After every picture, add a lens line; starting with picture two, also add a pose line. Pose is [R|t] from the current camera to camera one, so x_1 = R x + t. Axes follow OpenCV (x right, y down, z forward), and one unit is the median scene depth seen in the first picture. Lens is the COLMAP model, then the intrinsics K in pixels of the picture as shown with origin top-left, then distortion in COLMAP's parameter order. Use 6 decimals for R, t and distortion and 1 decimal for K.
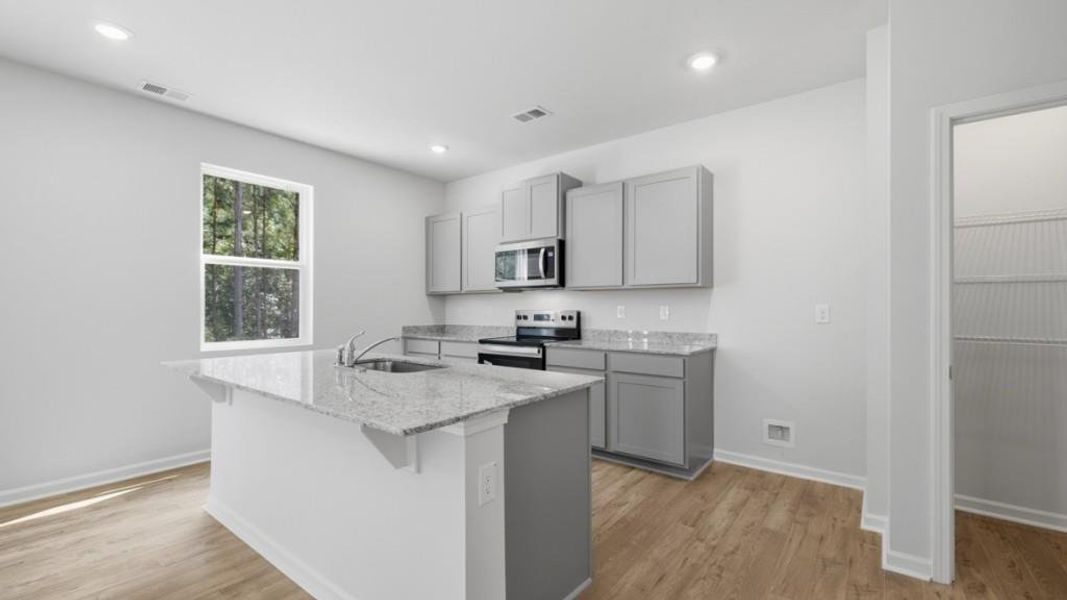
lens RADIAL K [[446.9, 0, 530.8], [0, 446.9, 307.5], [0, 0, 1]] dist [0.001812, -0.000304]
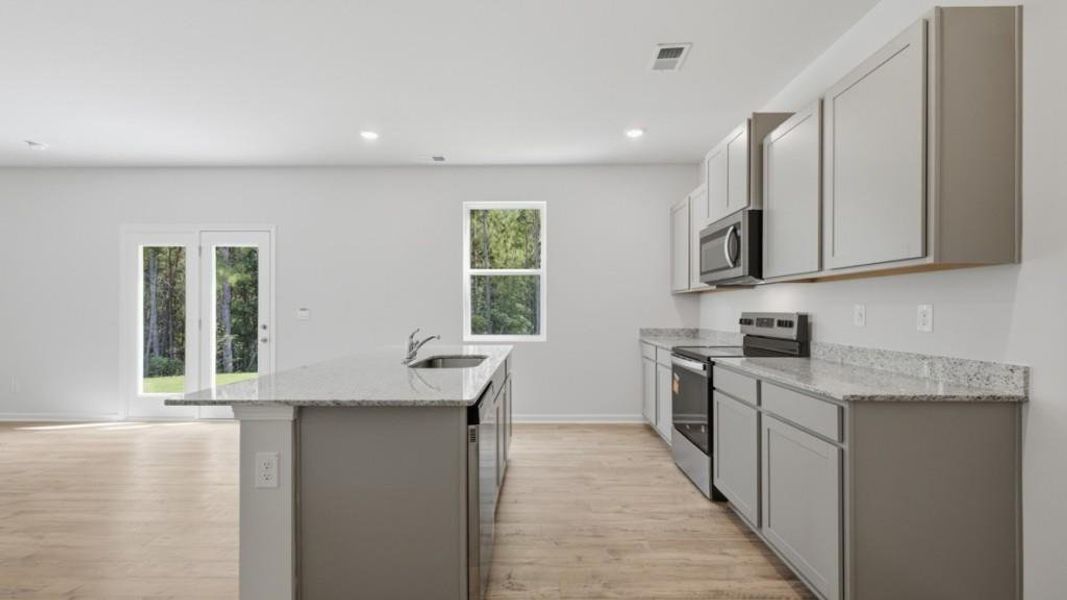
lens RADIAL K [[446.9, 0, 535.0], [0, 446.9, 308.5], [0, 0, 1]] dist [0.001812, -0.000304]
pose [[0.605534, -0.002040, -0.795817, 0.416785], [0.001069, 0.999998, -0.001750, 0.001243], [0.795819, 0.000209, 0.605535, 0.308763]]
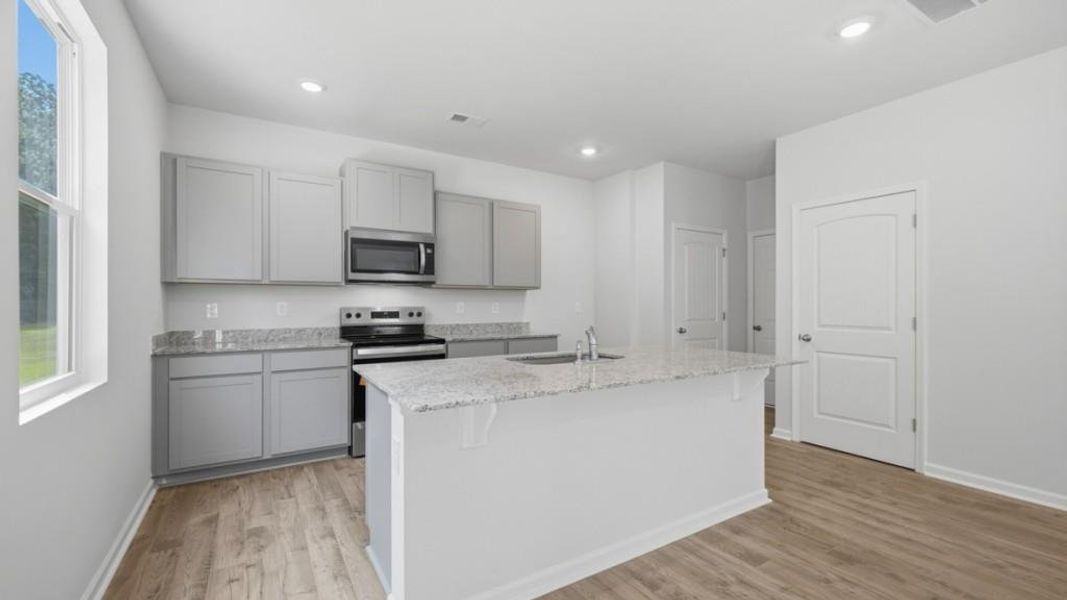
lens RADIAL K [[446.9, 0, 533.5], [0, 446.9, 301.6], [0, 0, 1]] dist [0.001812, -0.000304]
pose [[0.348538, 0.006853, 0.937269, -0.814396], [-0.002313, 0.999977, -0.006451, 0.000844], [-0.937292, 0.000081, 0.348546, 0.429559]]
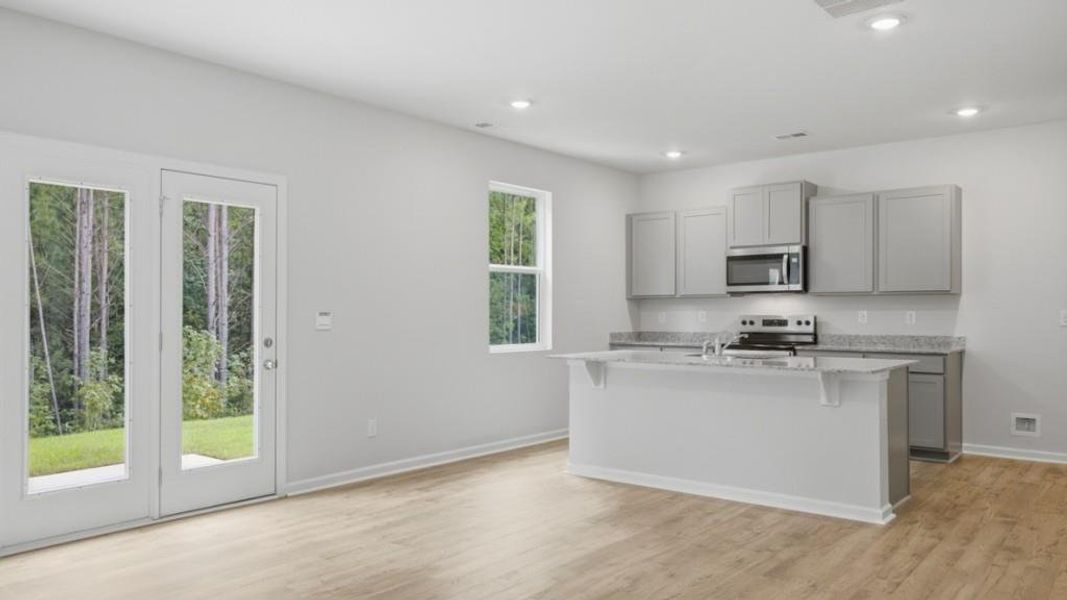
lens RADIAL K [[768.2, 0, 529.8], [0, 768.2, 314.3], [0, 0, 1]] dist [-0.000541, 0.012179]
pose [[0.999794, -0.000756, -0.020288, -0.526652], [0.000835, 0.999992, 0.003867, -0.003109], [0.020285, -0.003884, 0.999787, -0.773421]]
